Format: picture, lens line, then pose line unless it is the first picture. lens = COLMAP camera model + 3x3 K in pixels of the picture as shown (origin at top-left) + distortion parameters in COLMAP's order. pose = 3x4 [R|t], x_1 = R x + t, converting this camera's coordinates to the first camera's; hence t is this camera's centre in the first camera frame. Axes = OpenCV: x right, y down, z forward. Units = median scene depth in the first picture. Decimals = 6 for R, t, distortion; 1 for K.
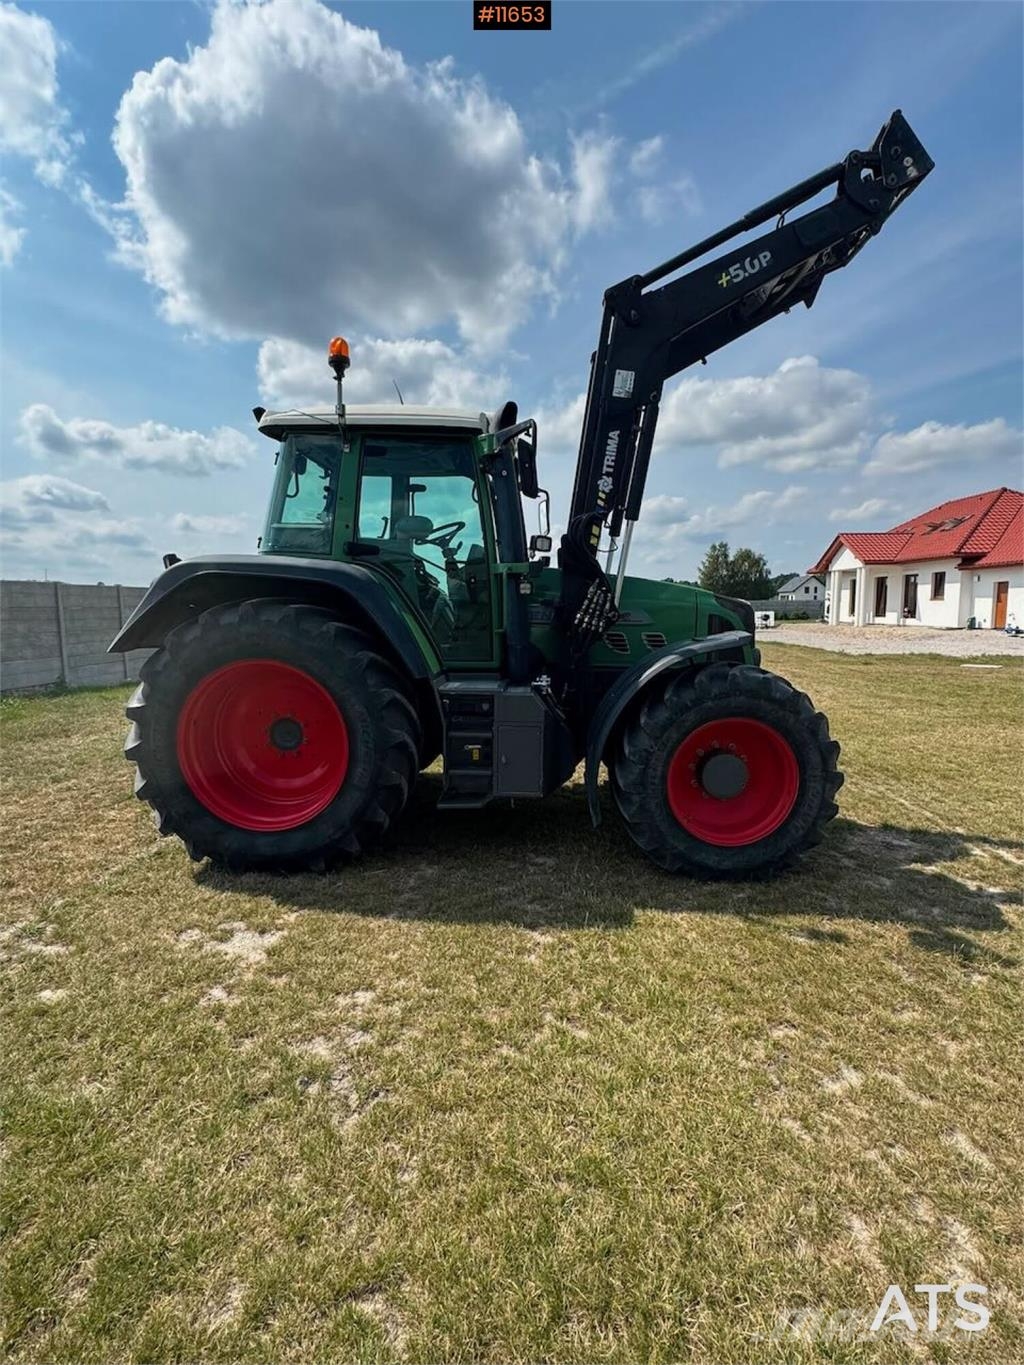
lens RADIAL K [[674.1, 0, 513.4], [0, 674.1, 681.7], [0, 0, 1]] dist [-0.000731, -0.001310]
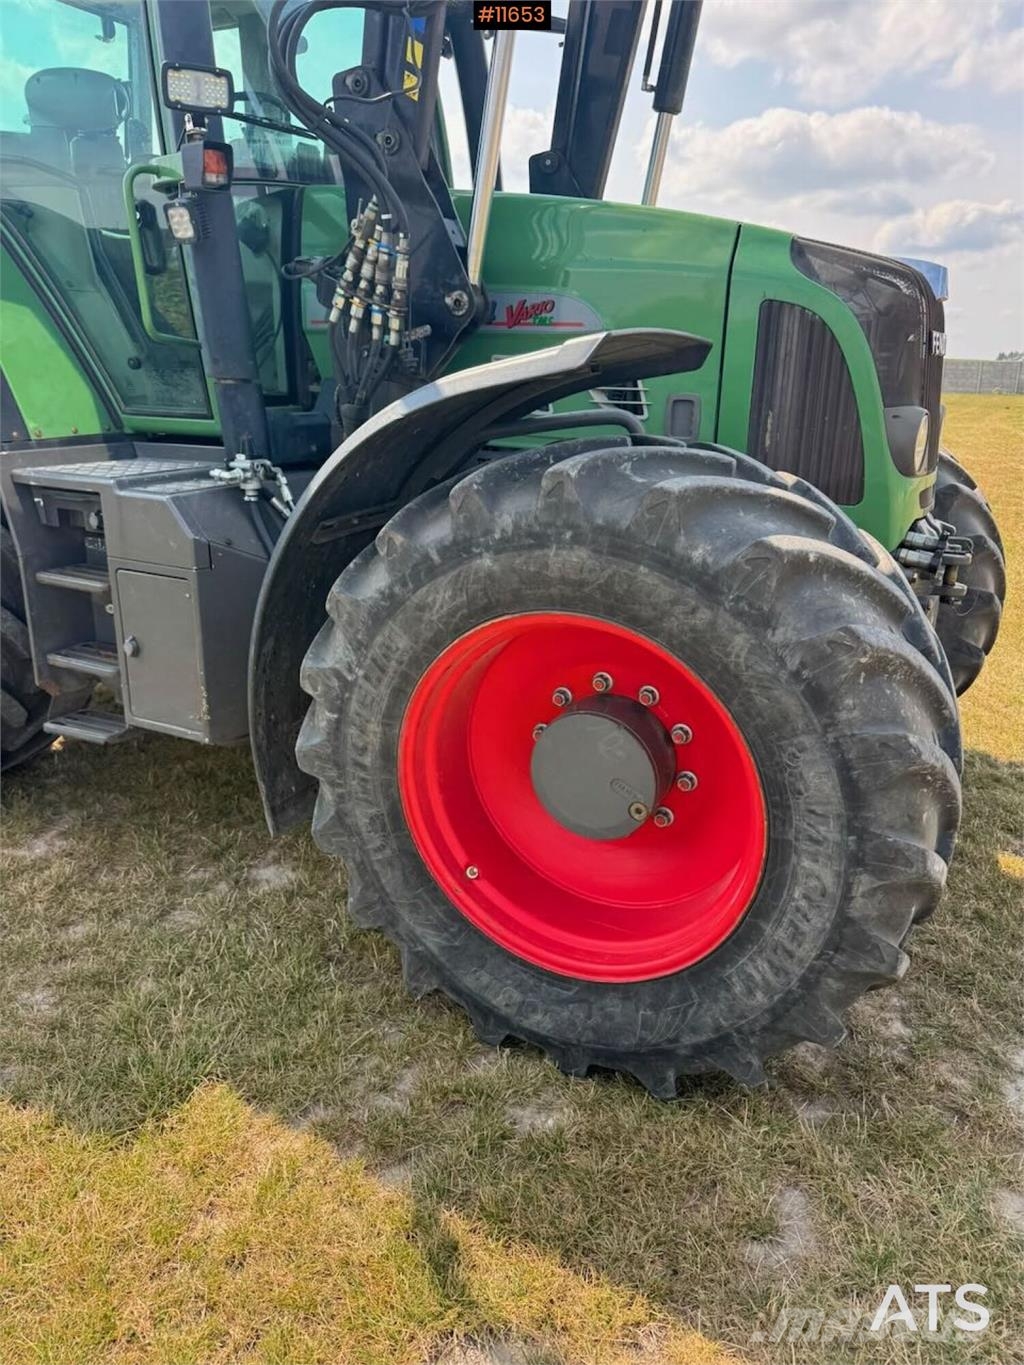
lens RADIAL K [[947.0, 0, 518.5], [0, 947.0, 678.3], [0, 0, 1]] dist [0.132037, -0.220196]
pose [[0.897806, 0.143319, -0.416419, 0.488601], [-0.060367, 0.976689, 0.205994, -0.007520], [0.436235, -0.159805, 0.885529, 0.575615]]
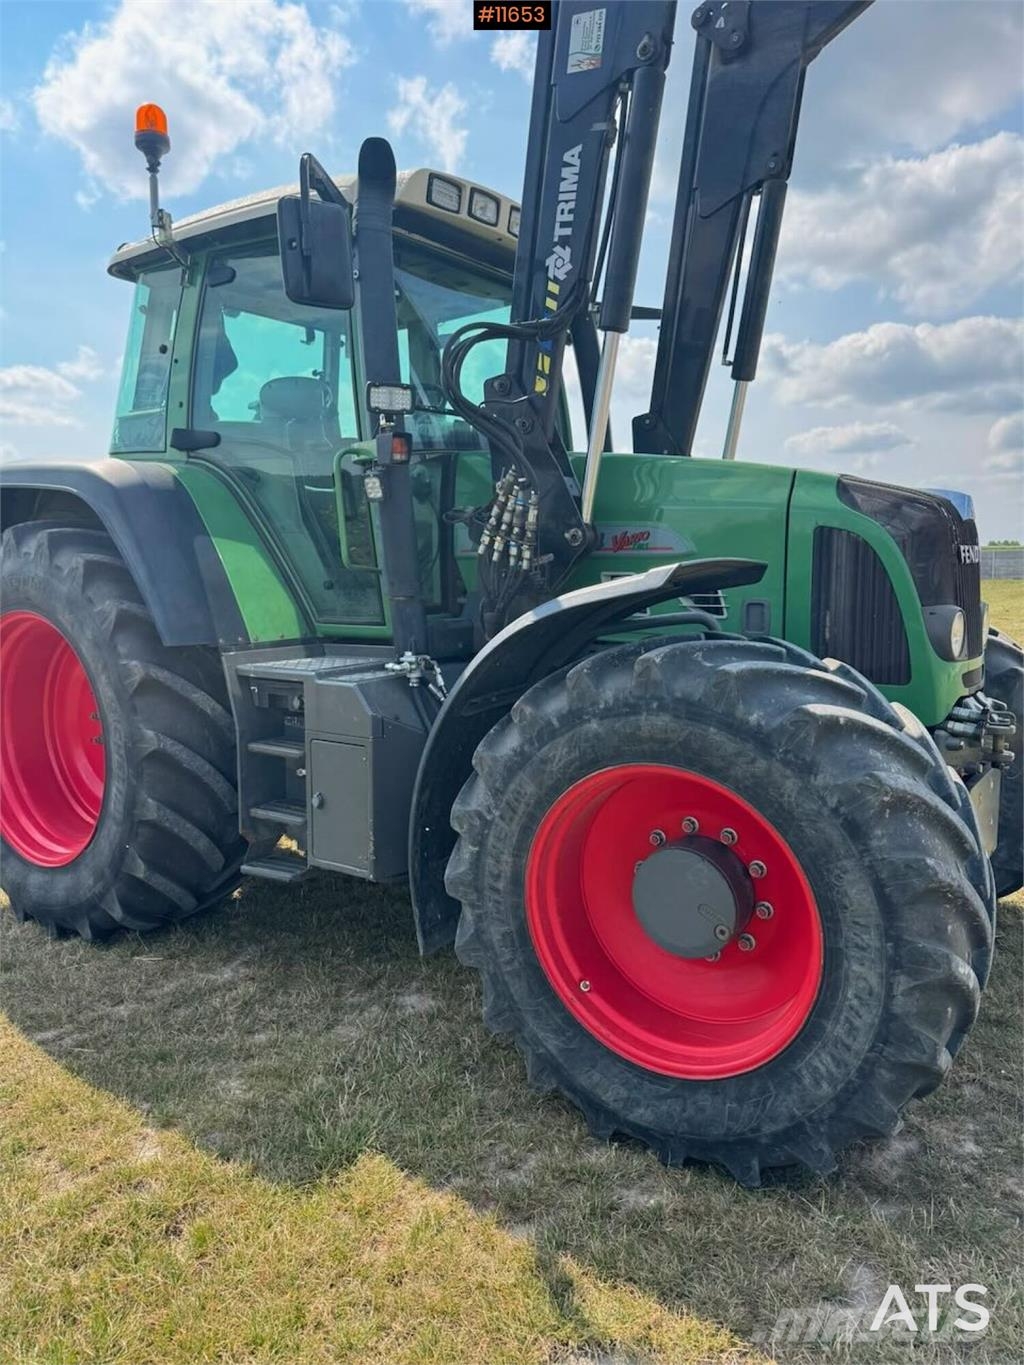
lens RADIAL K [[947.0, 0, 518.5], [0, 947.0, 678.3], [0, 0, 1]] dist [0.132037, -0.220196]
pose [[0.837436, 0.049140, -0.544322, 0.562356], [-0.047330, 0.998729, 0.017346, -0.005790], [0.544482, 0.011236, 0.838697, 0.451209]]
